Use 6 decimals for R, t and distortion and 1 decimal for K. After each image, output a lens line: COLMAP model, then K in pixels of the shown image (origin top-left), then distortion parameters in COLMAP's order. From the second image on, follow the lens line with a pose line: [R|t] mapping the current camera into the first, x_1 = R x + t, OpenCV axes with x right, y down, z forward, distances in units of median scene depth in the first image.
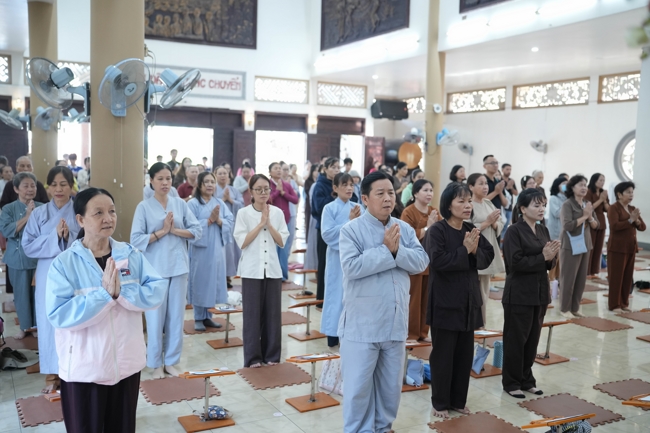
lens RADIAL K [[656.4, 0, 323.6], [0, 656.4, 218.9], [0, 0, 1]] dist [-0.033851, 0.000000]
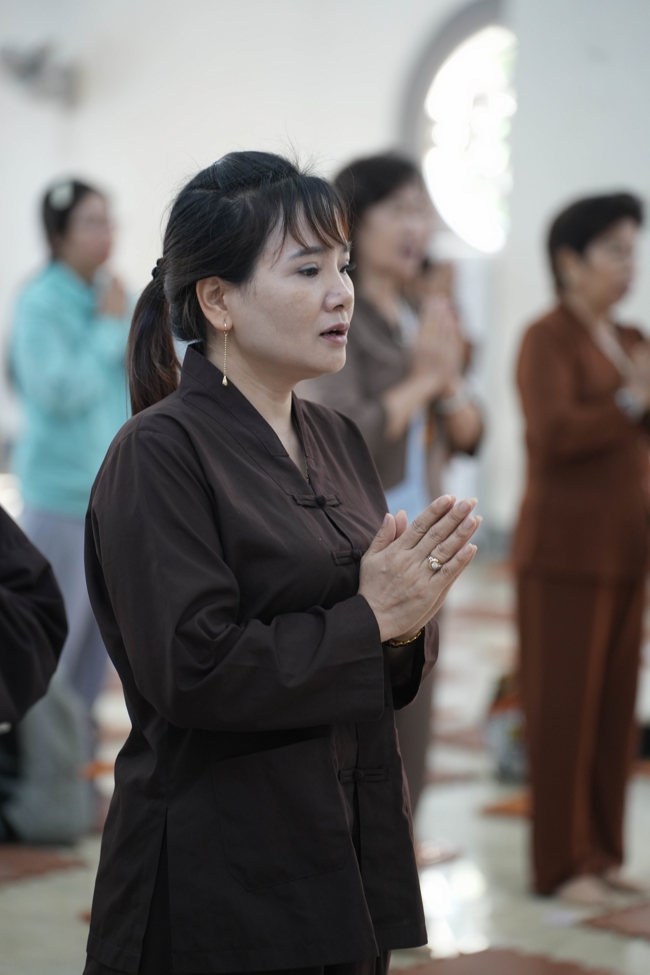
lens RADIAL K [[2951.8, 0, 326.1], [0, 2951.8, 487.6], [0, 0, 1]] dist [1.132905, 0.000000]
pose [[0.905646, -0.047650, 0.421349, 0.046442], [0.047761, 0.998806, 0.010296, 0.021192], [-0.421337, 0.010799, 0.906840, 0.390119]]
